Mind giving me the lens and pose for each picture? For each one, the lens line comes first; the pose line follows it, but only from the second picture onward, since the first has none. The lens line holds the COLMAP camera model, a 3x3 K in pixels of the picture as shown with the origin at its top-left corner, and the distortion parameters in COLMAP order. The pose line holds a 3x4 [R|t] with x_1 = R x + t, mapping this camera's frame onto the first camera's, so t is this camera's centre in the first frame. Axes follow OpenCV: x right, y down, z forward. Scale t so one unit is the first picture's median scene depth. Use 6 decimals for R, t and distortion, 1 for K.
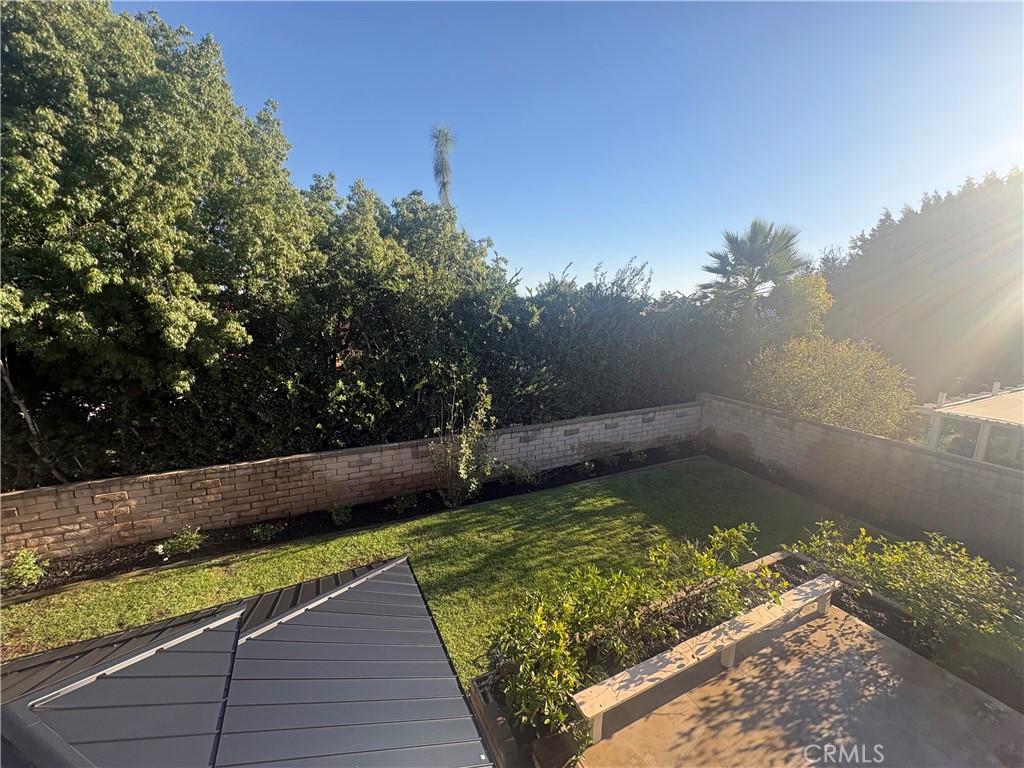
lens RADIAL K [[410.5, 0, 509.3], [0, 410.5, 382.7], [0, 0, 1]] dist [0.000150, 0.000633]
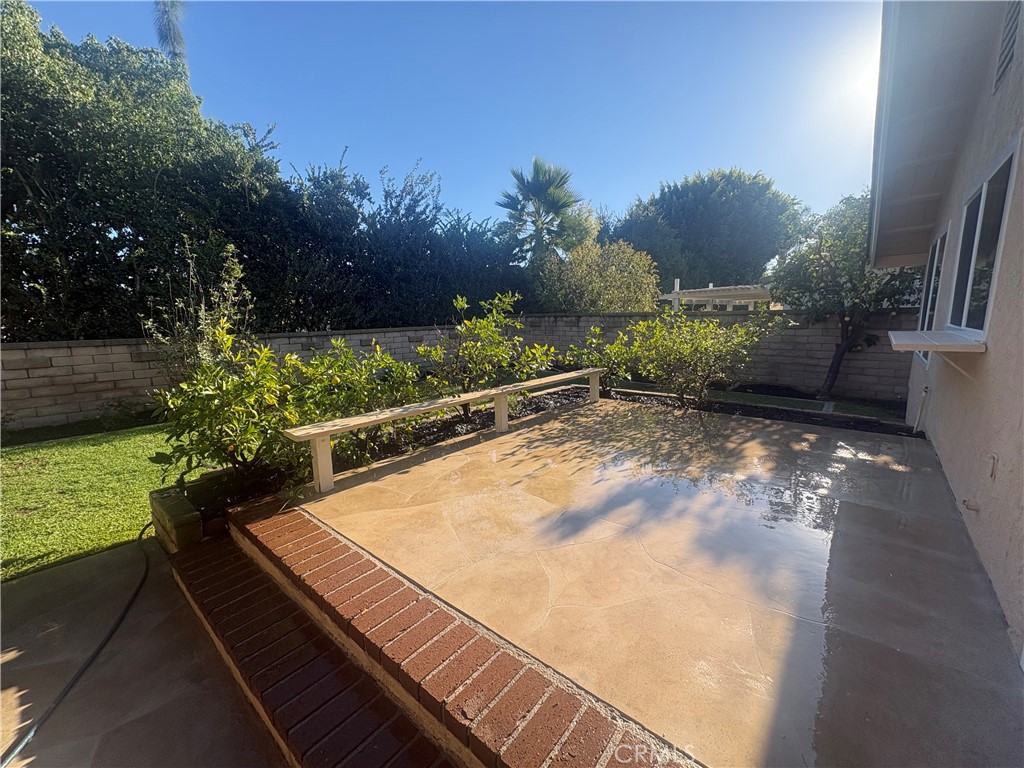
lens RADIAL K [[410.5, 0, 511.6], [0, 410.5, 384.1], [0, 0, 1]] dist [0.000150, 0.000633]
pose [[0.920714, -0.090132, 0.379688, 0.113195], [0.103582, 0.994506, -0.015099, 0.323631], [-0.376241, 0.053231, 0.924991, 0.072816]]
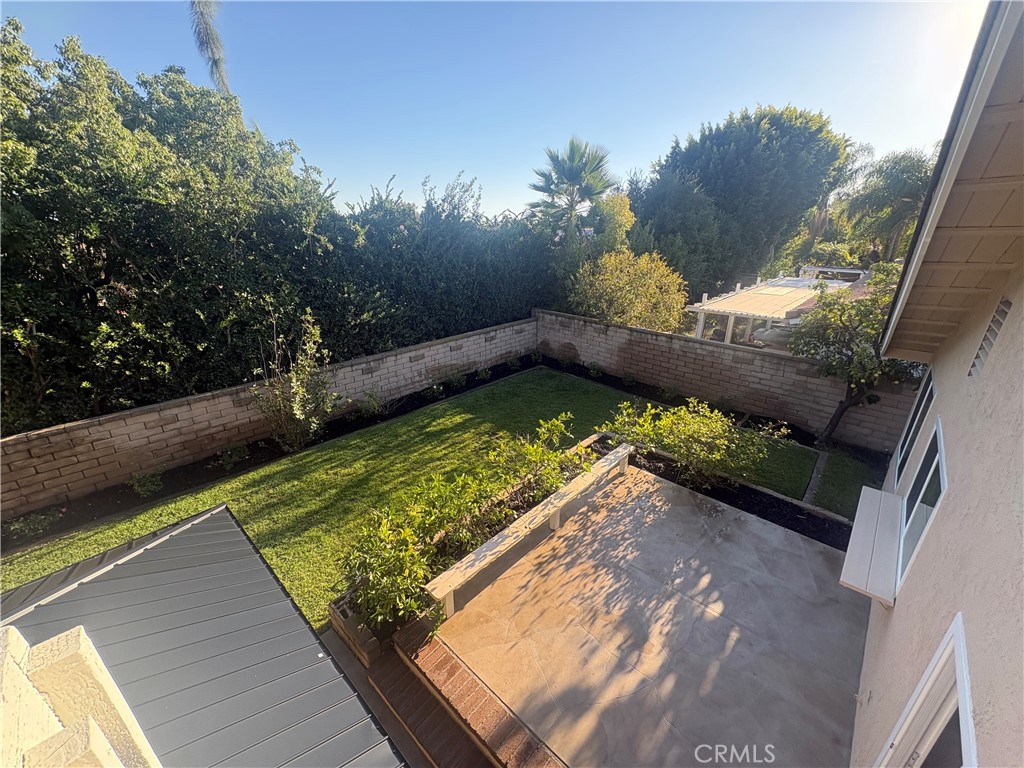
lens RADIAL K [[410.5, 0, 511.2], [0, 410.5, 383.7], [0, 0, 1]] dist [0.000150, 0.000633]
pose [[0.933981, -0.134357, 0.331102, 0.034977], [0.075623, 0.979950, 0.184334, 0.019395], [-0.349230, -0.147125, 0.925415, -0.009828]]
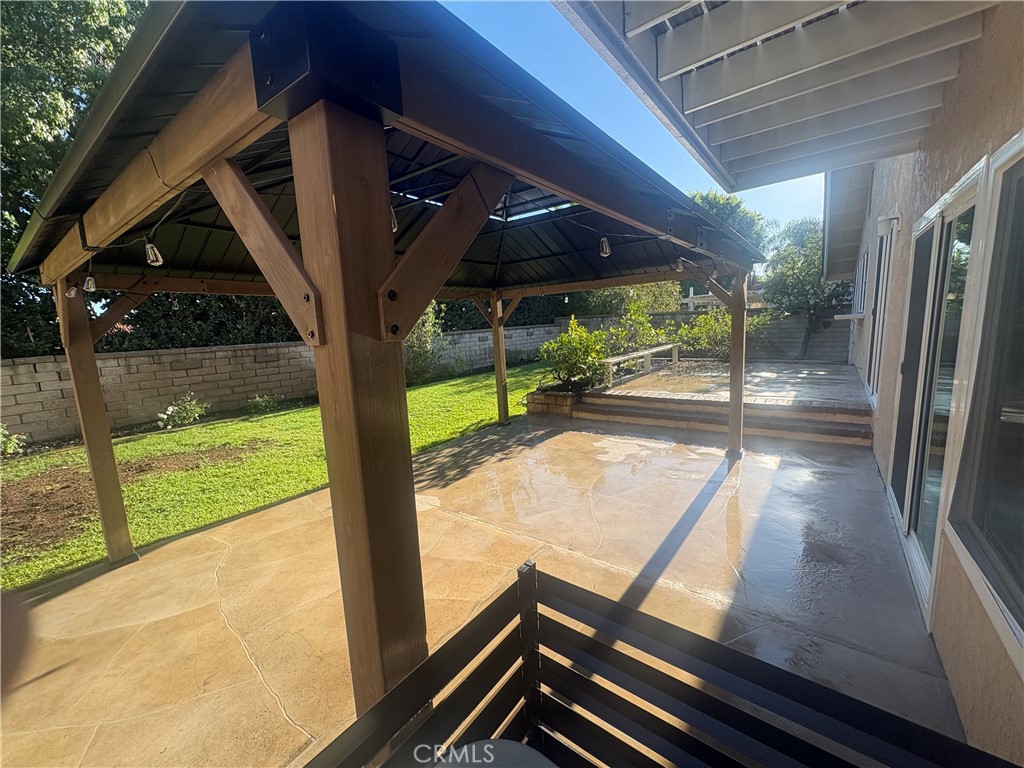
lens RADIAL K [[410.5, 0, 510.9], [0, 410.5, 381.7], [0, 0, 1]] dist [0.000150, 0.000633]
pose [[0.892911, -0.116668, 0.434855, -0.418021], [0.142593, 0.989404, -0.027346, 0.372186], [-0.427057, 0.086425, 0.900085, -0.186301]]
